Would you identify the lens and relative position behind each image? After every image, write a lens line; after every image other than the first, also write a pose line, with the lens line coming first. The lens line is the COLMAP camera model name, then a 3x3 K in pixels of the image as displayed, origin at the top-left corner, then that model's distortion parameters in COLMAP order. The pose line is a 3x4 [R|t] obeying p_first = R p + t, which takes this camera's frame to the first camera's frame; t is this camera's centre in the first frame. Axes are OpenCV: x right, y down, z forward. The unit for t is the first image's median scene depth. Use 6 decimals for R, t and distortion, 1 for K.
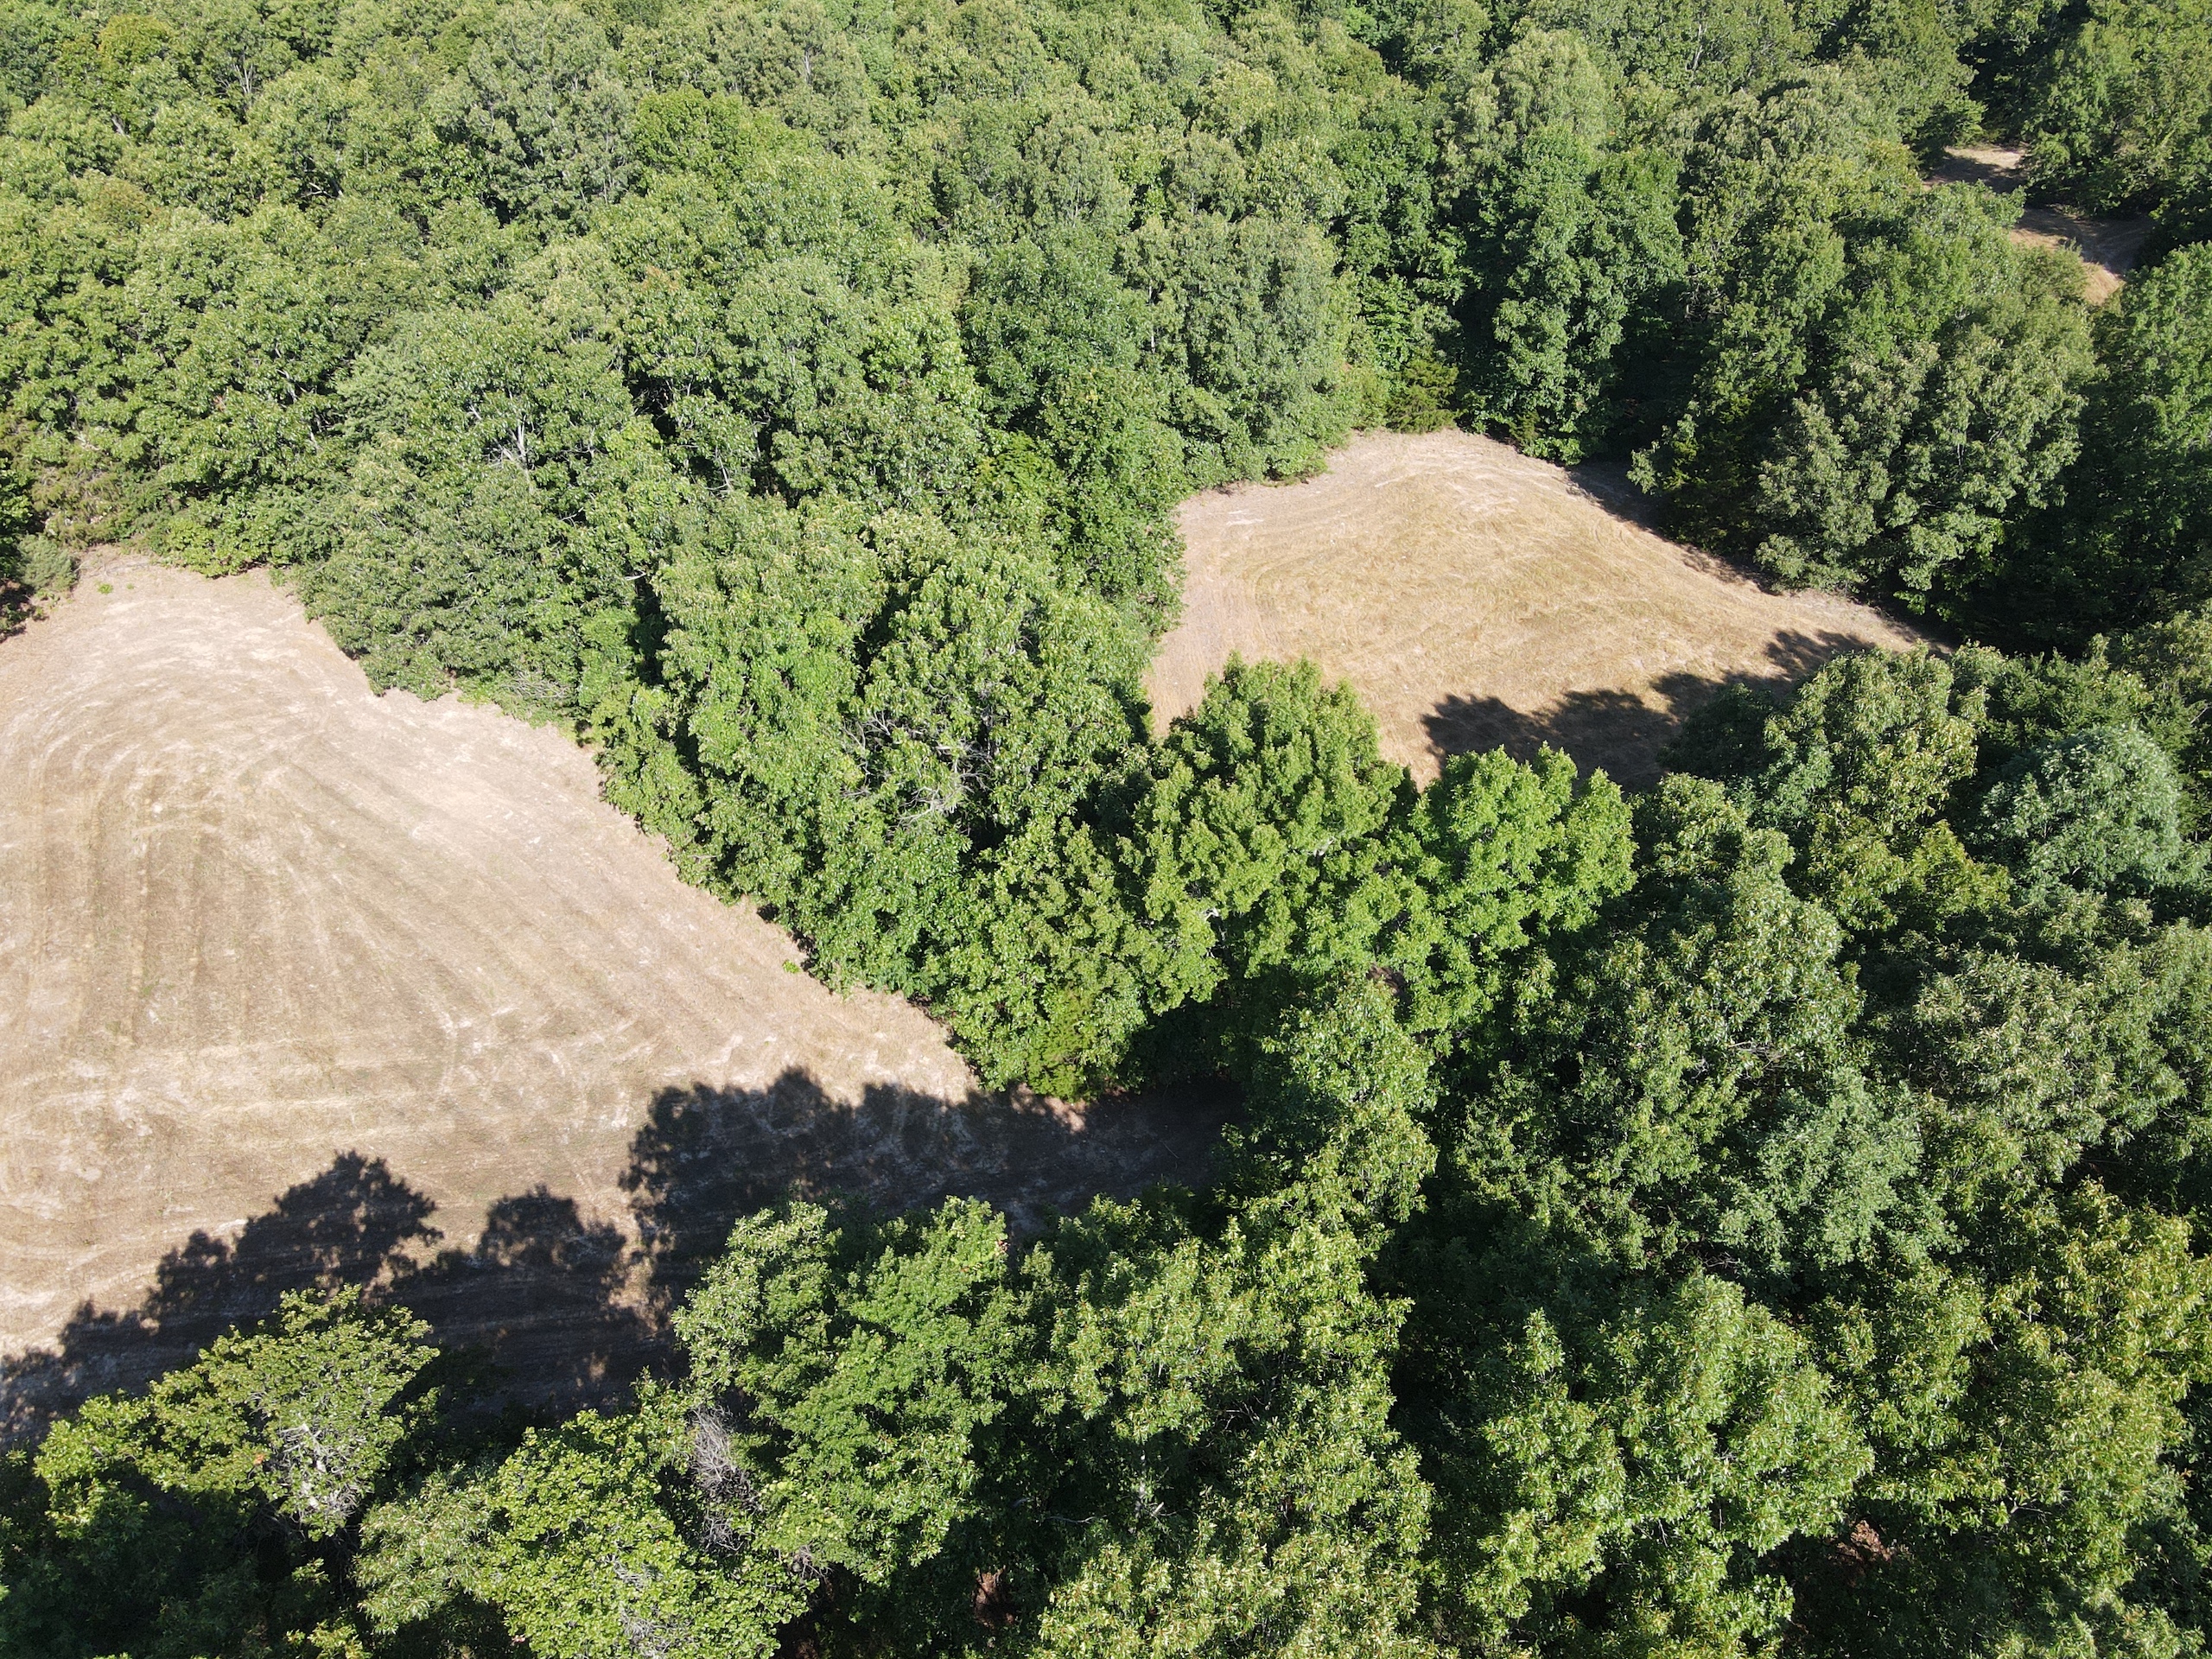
lens RADIAL K [[1643.4, 0, 1098.2], [0, 1643.4, 839.3], [0, 0, 1]] dist [0.006757, 0.016783]
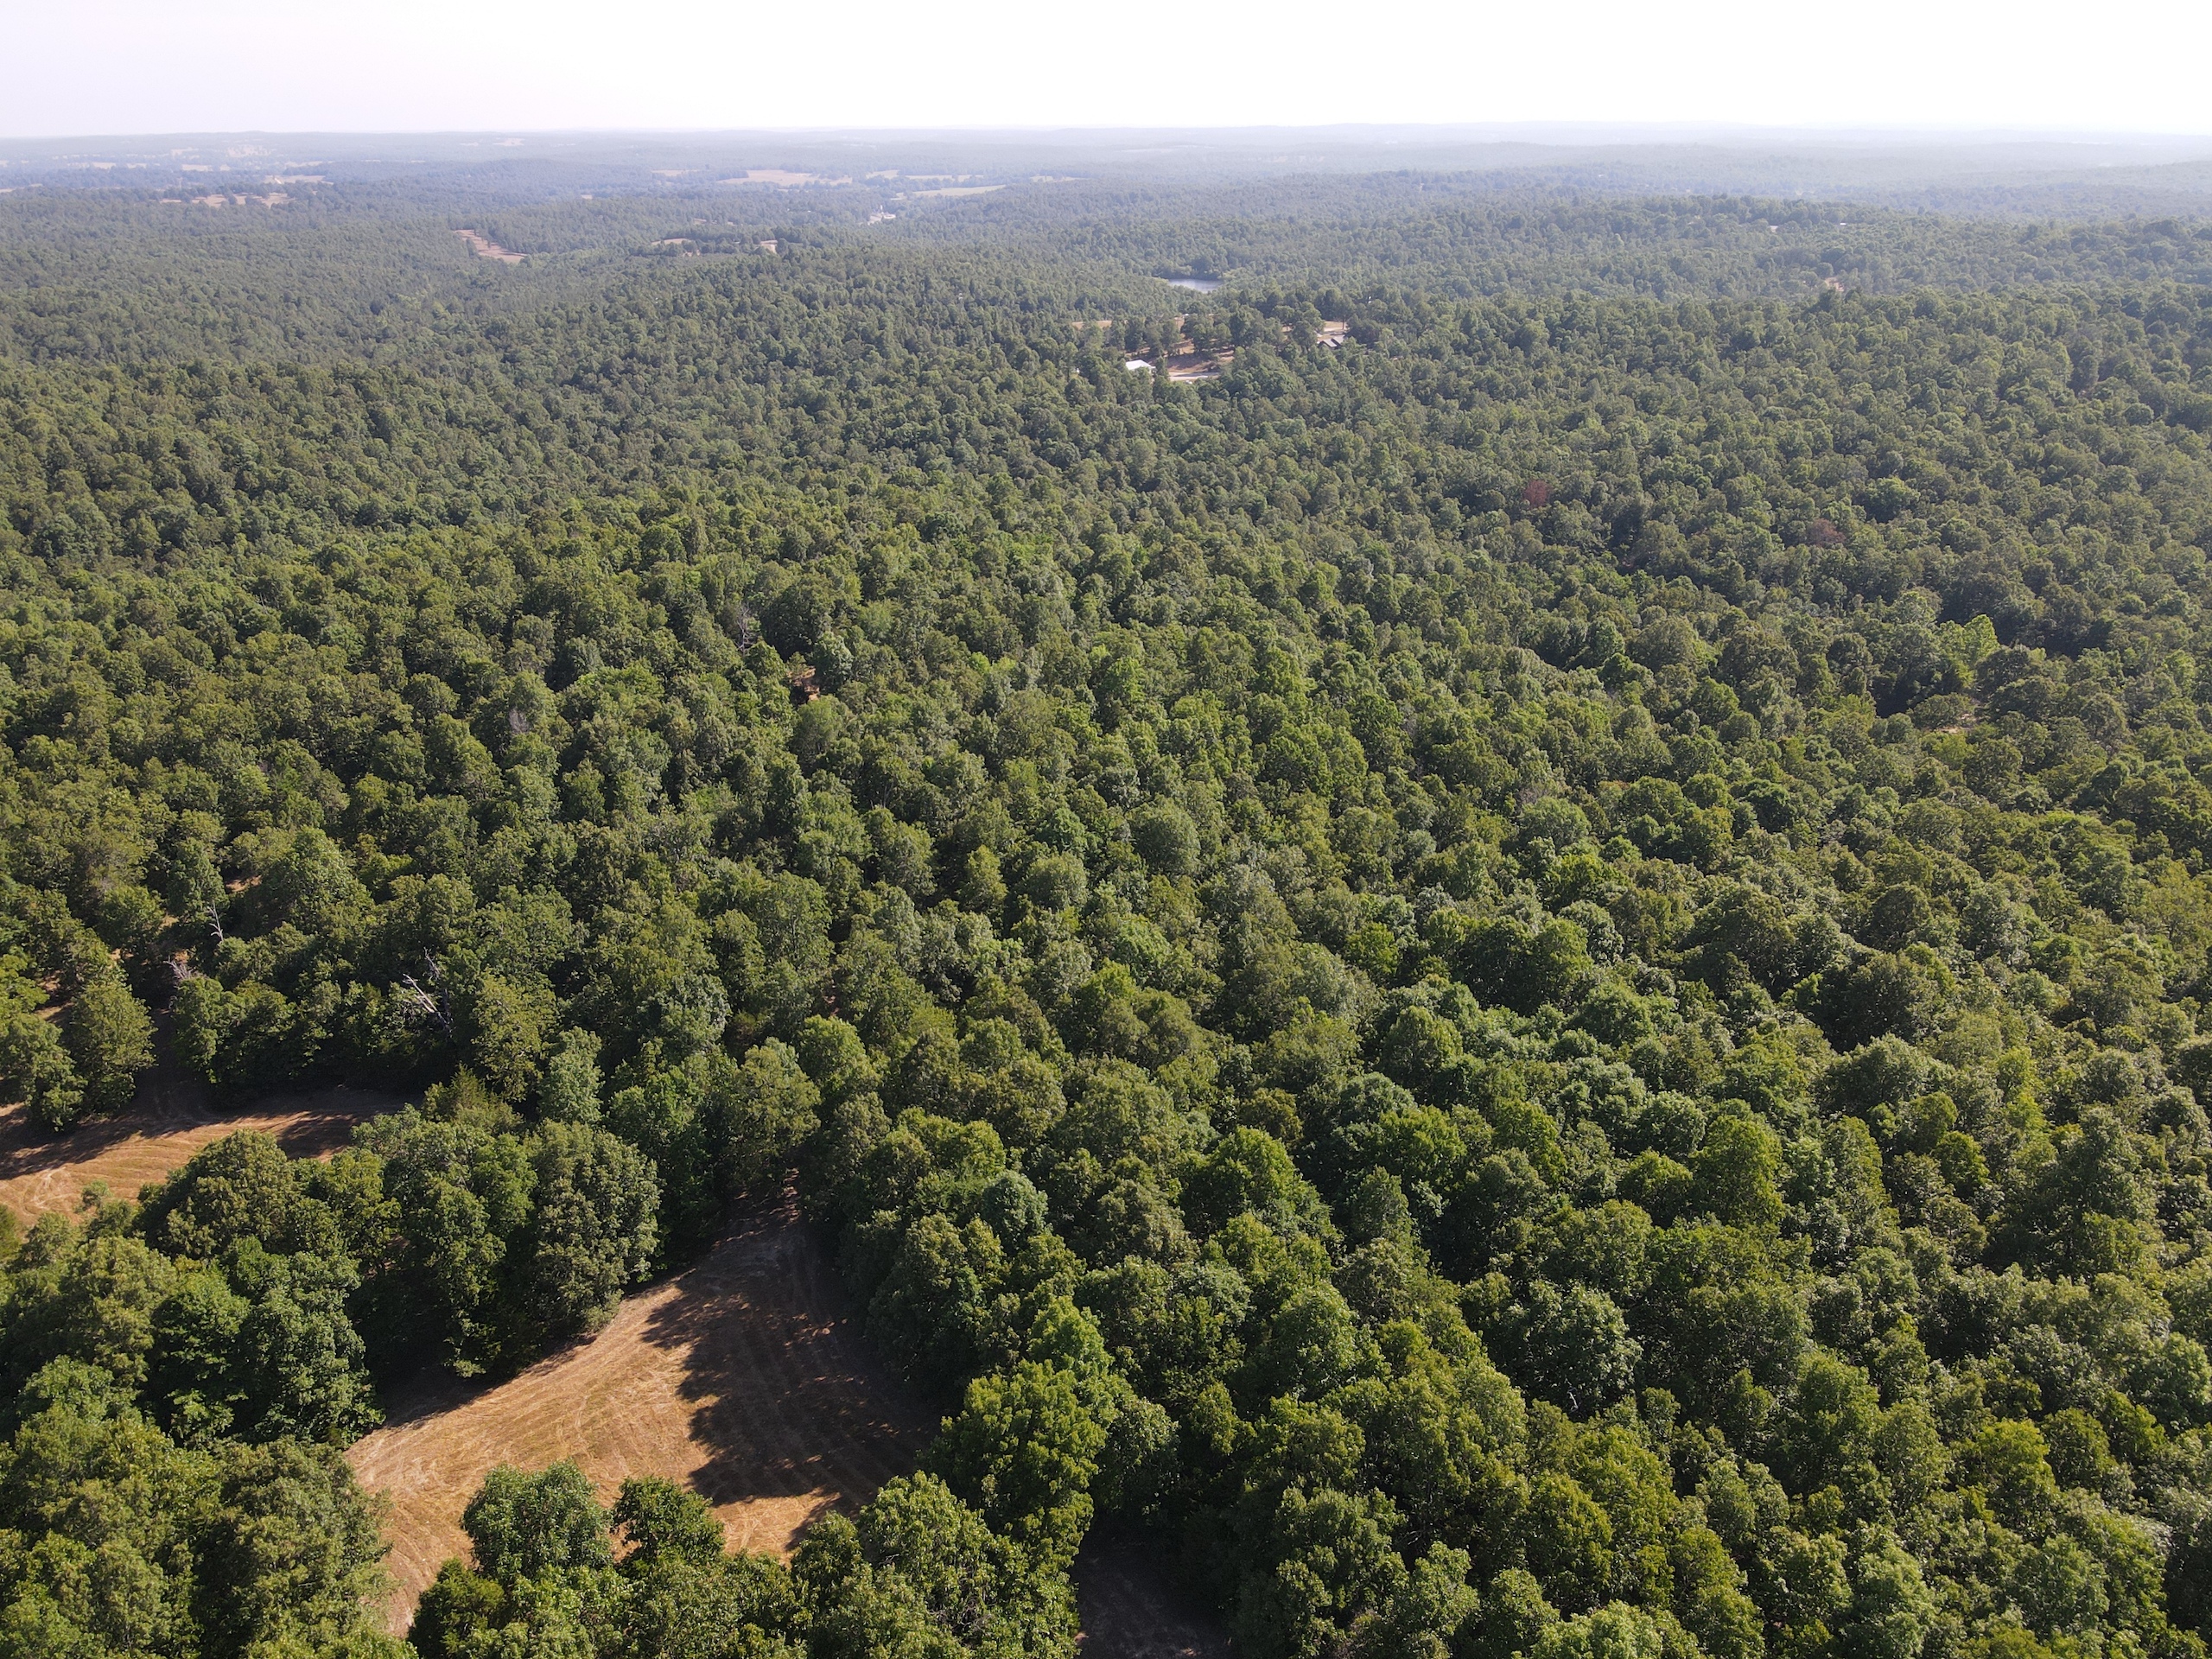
lens RADIAL K [[1643.4, 0, 1113.6], [0, 1643.4, 818.5], [0, 0, 1]] dist [0.006757, 0.016783]
pose [[-0.064816, -0.397567, 0.915281, -0.888437], [0.678003, 0.655447, 0.332717, -0.679197], [-0.732196, 0.642129, 0.227068, -0.044877]]
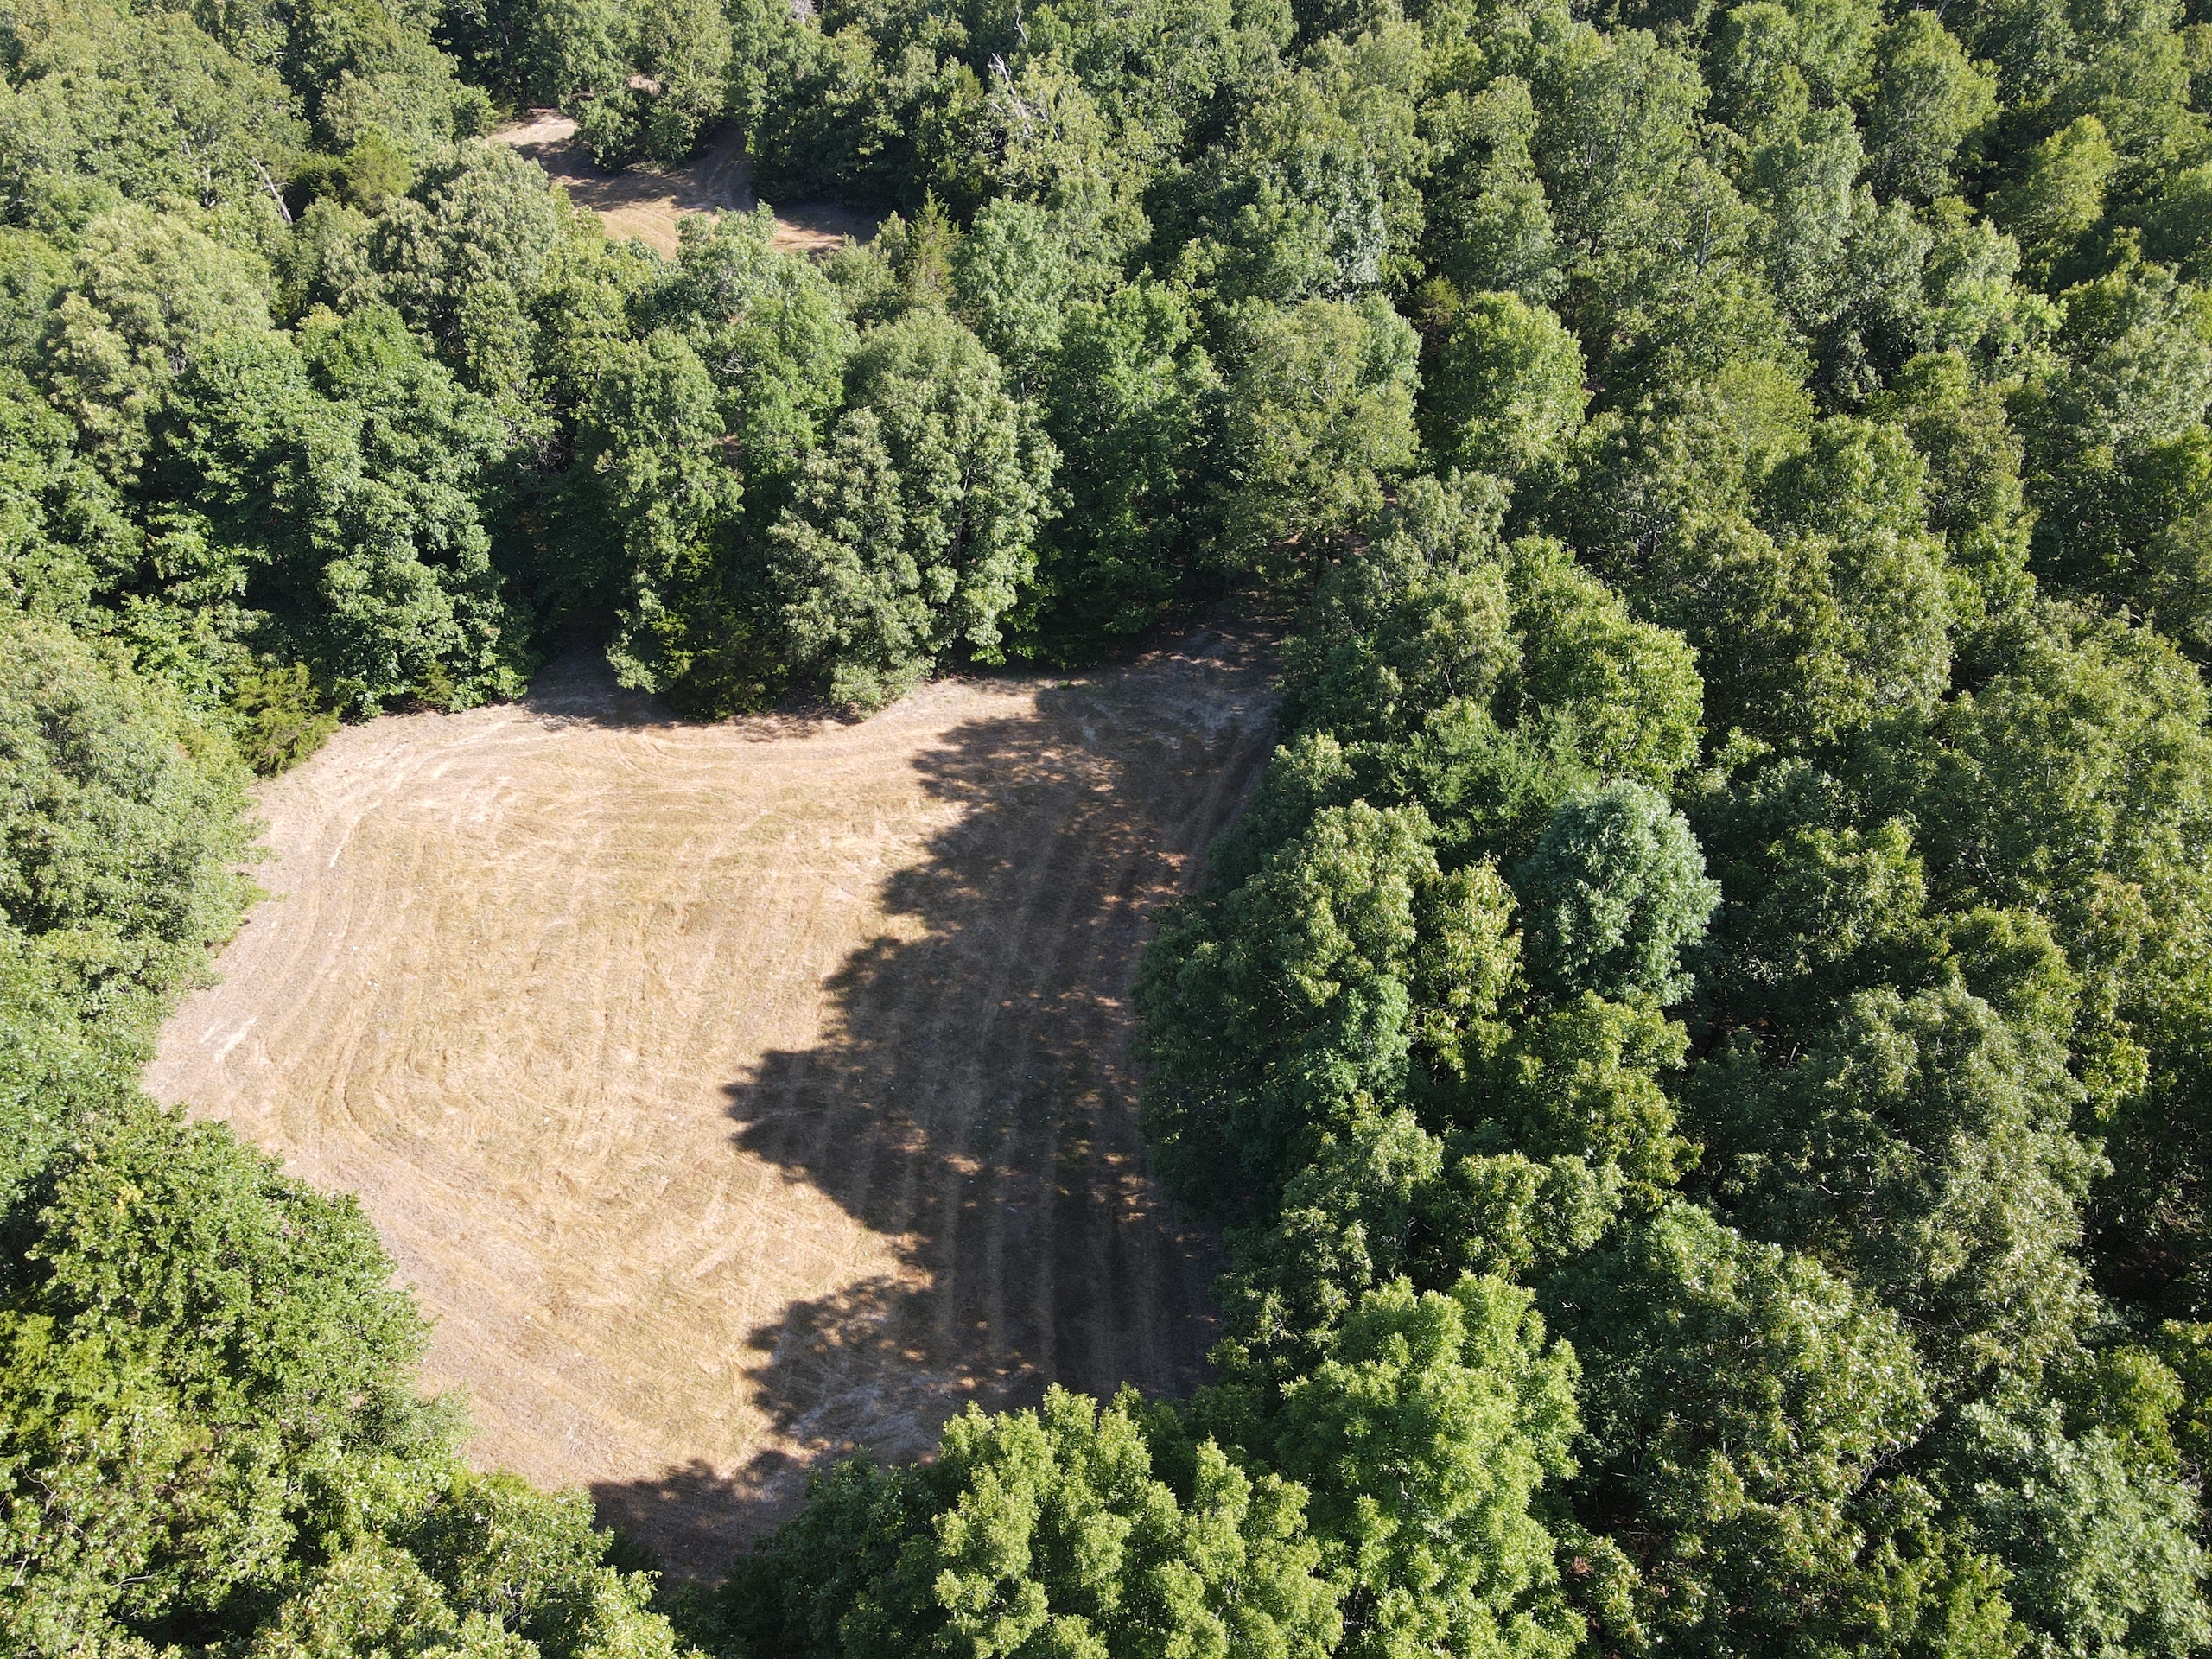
lens RADIAL K [[1643.4, 0, 1101.2], [0, 1643.4, 831.9], [0, 0, 1]] dist [0.006757, 0.016783]
pose [[0.585147, -0.566708, 0.580038, -0.048831], [0.546503, 0.804032, 0.234238, -0.240165], [-0.599114, 0.179929, 0.780185, 0.269448]]
